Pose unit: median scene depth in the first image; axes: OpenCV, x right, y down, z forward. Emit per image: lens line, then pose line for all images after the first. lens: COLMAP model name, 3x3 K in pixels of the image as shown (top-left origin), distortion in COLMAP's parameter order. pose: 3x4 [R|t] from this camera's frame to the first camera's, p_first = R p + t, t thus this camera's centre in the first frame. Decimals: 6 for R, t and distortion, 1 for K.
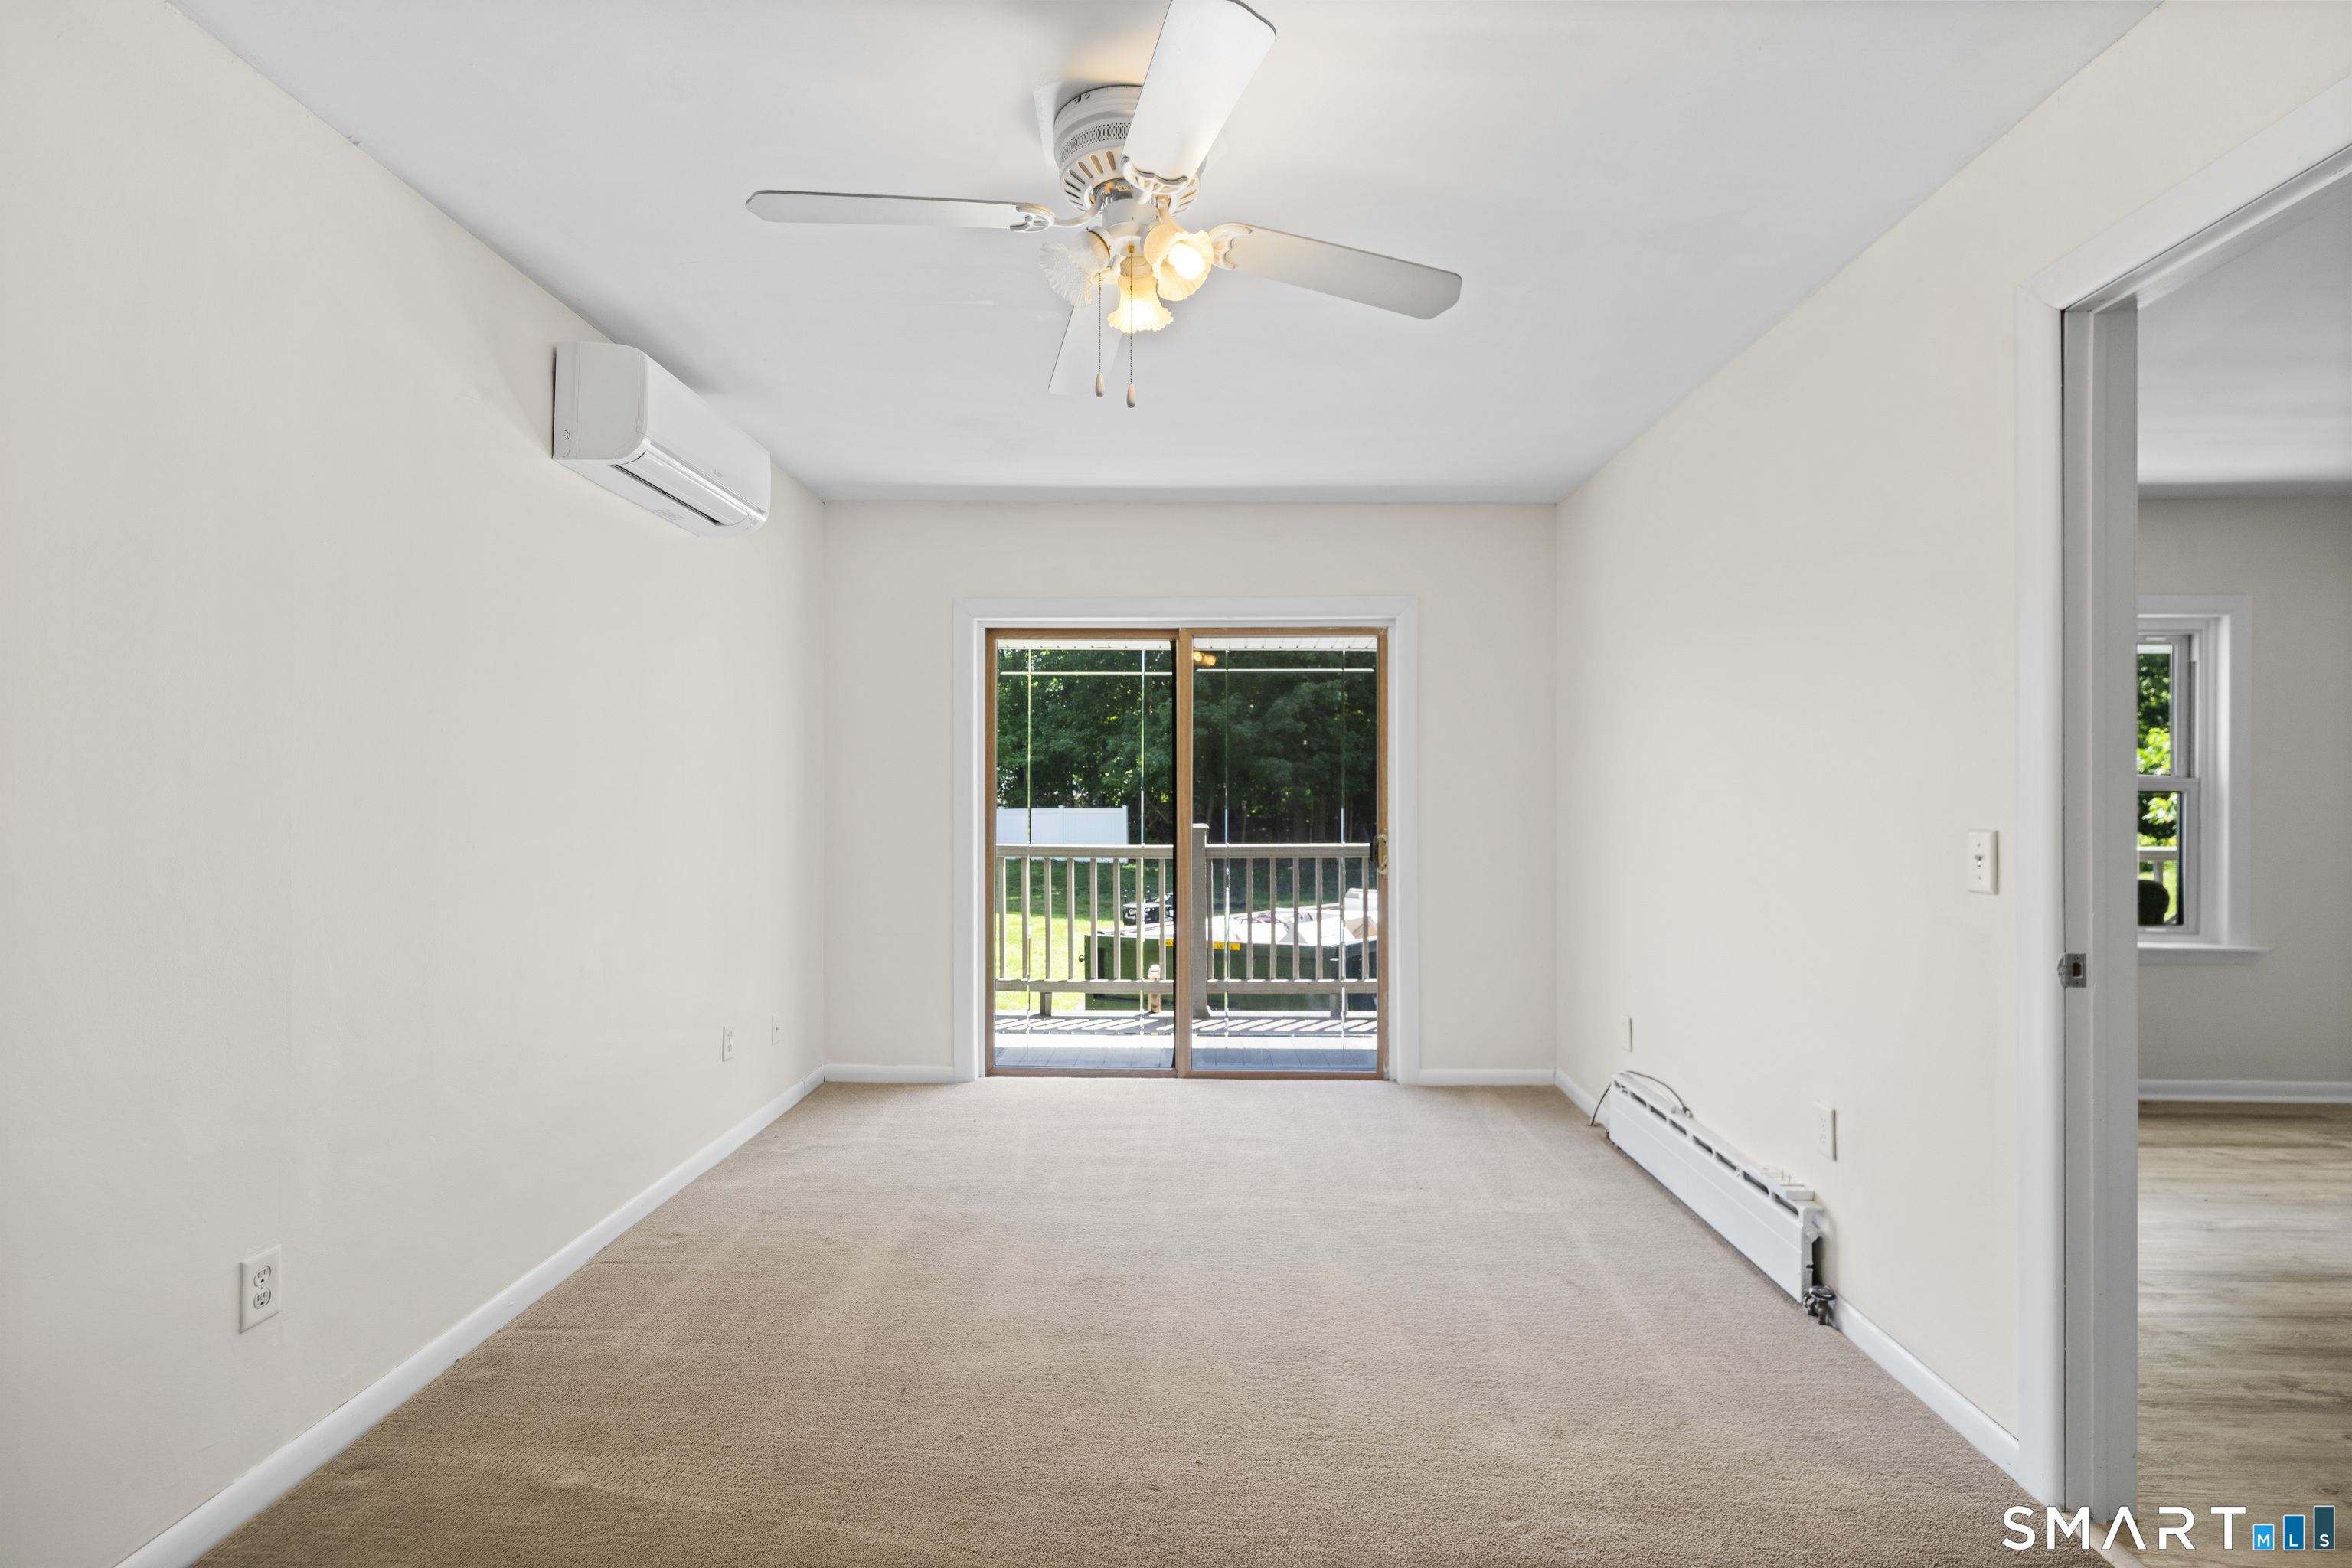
lens RADIAL K [[1091.6, 0, 1176.0], [0, 1091.6, 784.0], [0, 0, 1]] dist [0.005060, 0.000837]
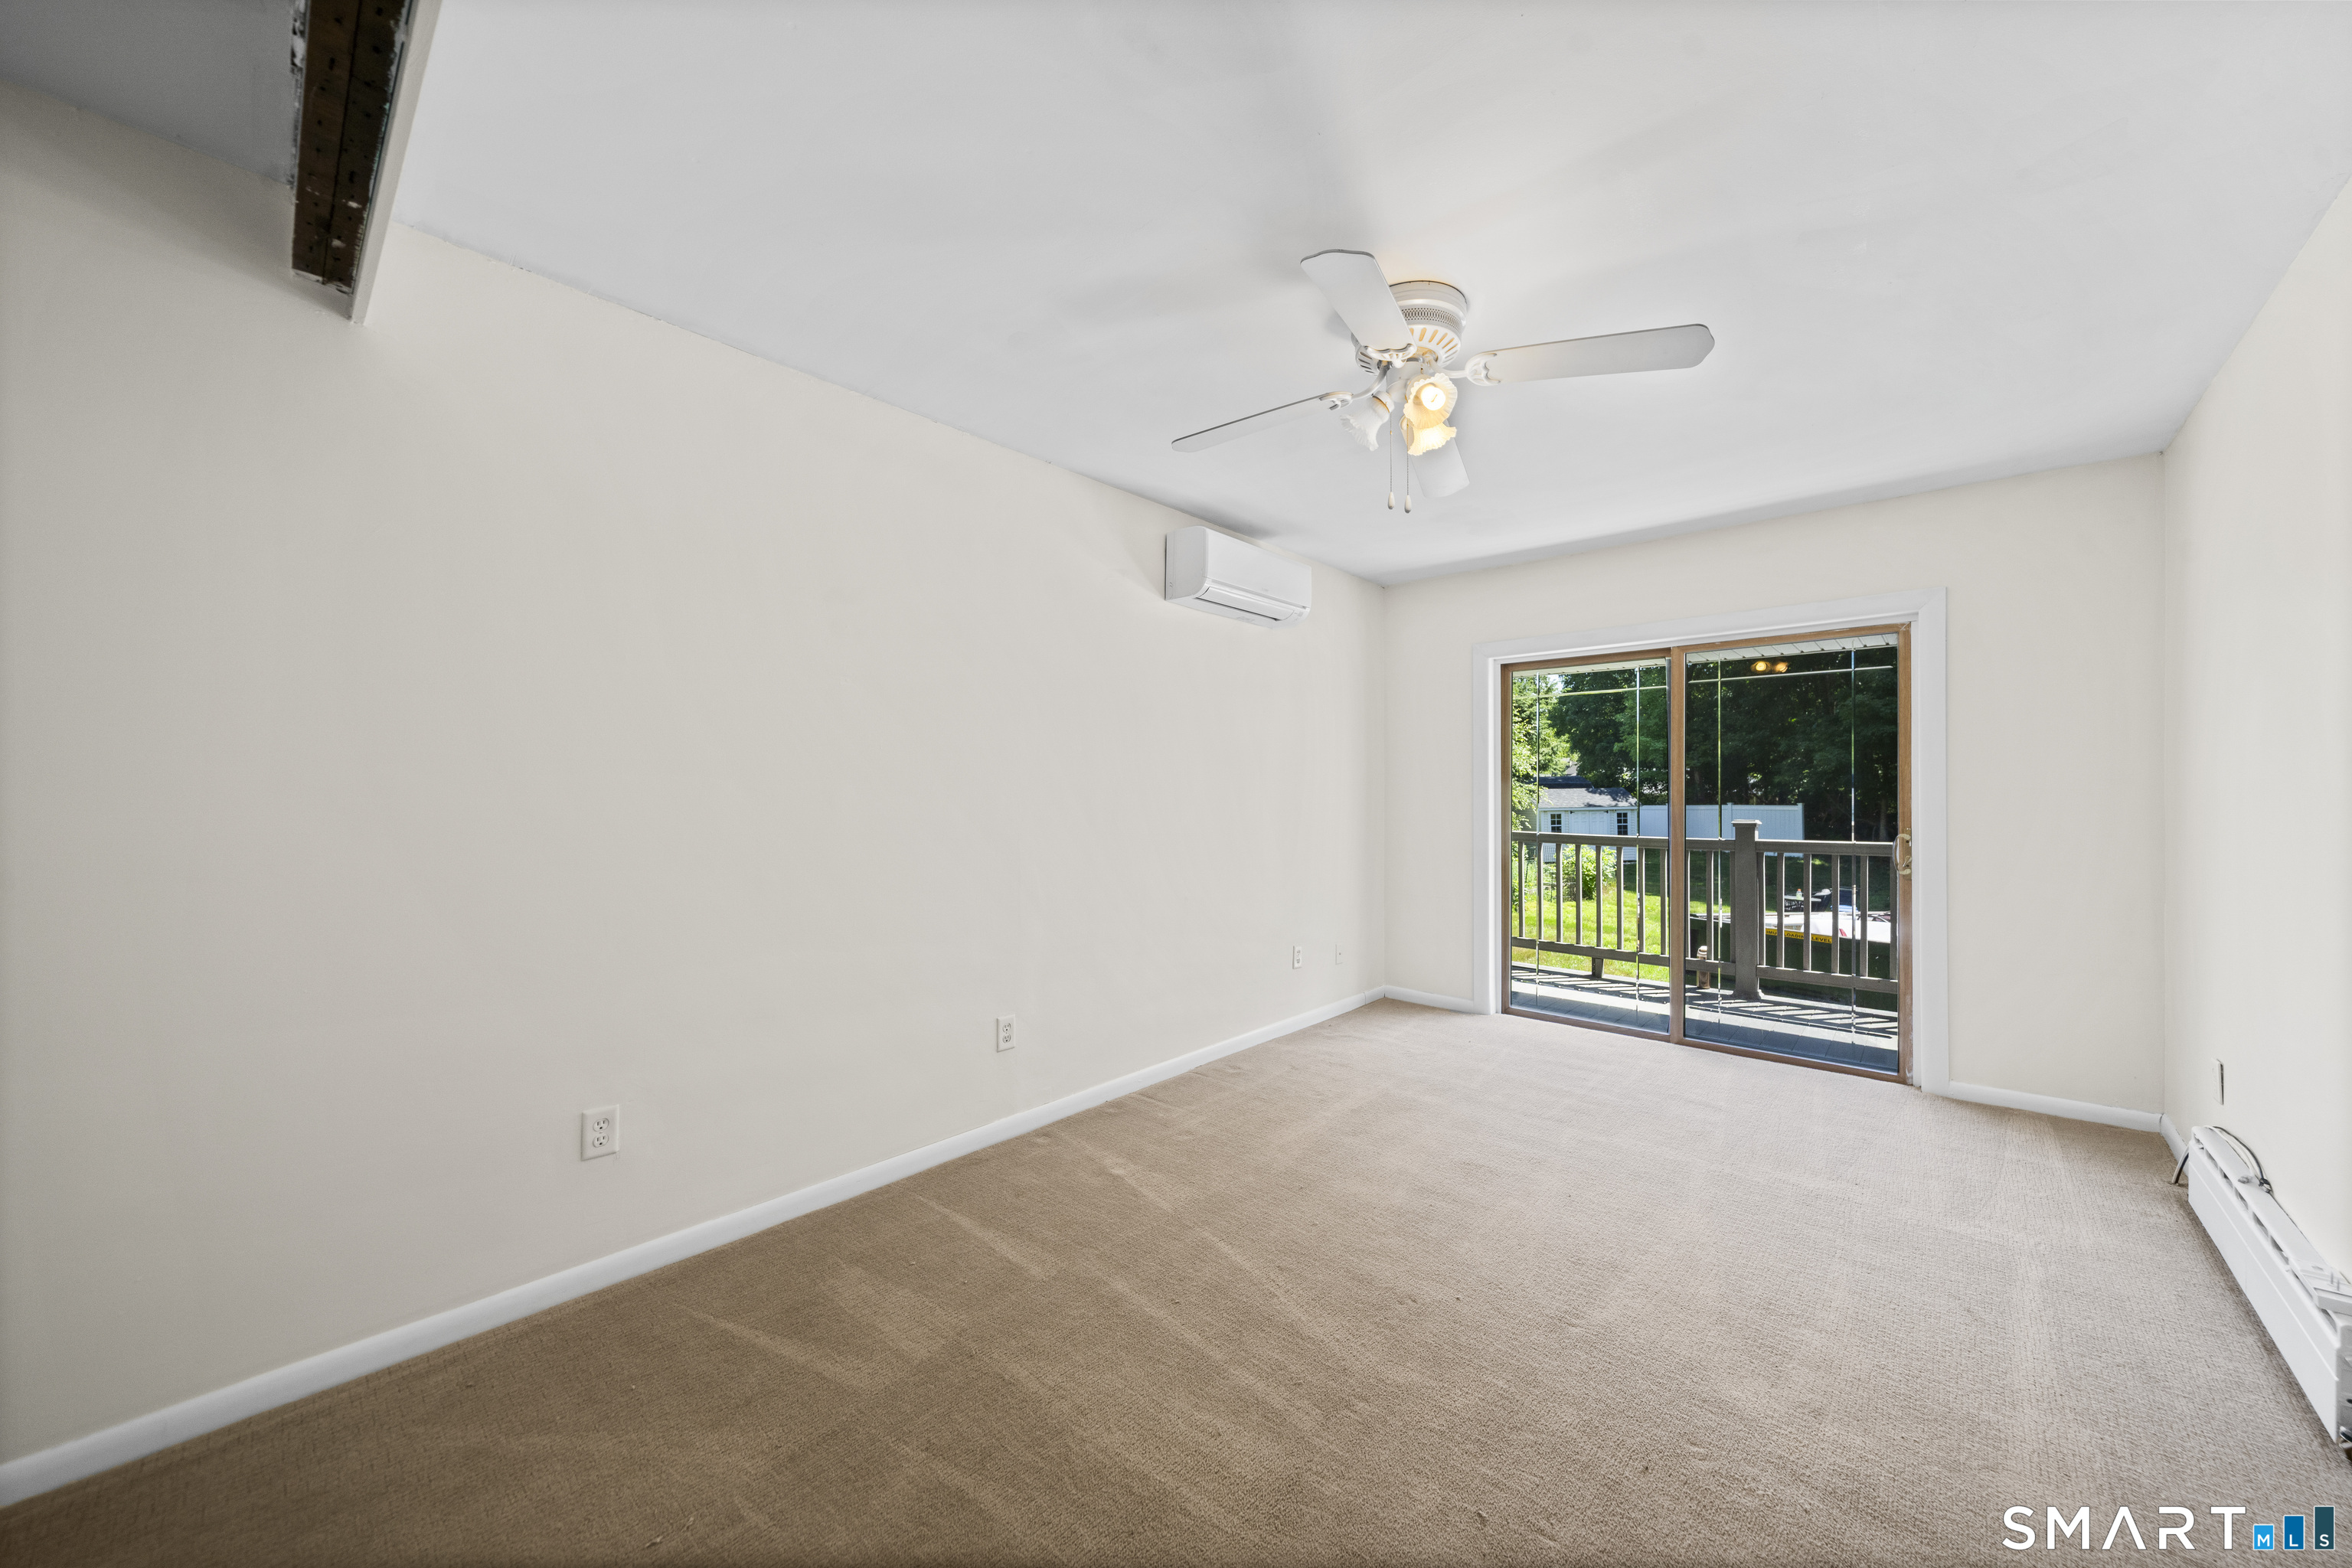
lens RADIAL K [[836.9, 0, 1176.0], [0, 836.9, 784.0], [0, 0, 1]] dist [-0.000350, 0.000050]
pose [[0.757874, -0.009793, -0.652328, 0.224540], [0.009029, 0.999949, -0.004522, -0.000873], [0.652339, -0.002462, 0.757924, 0.005785]]
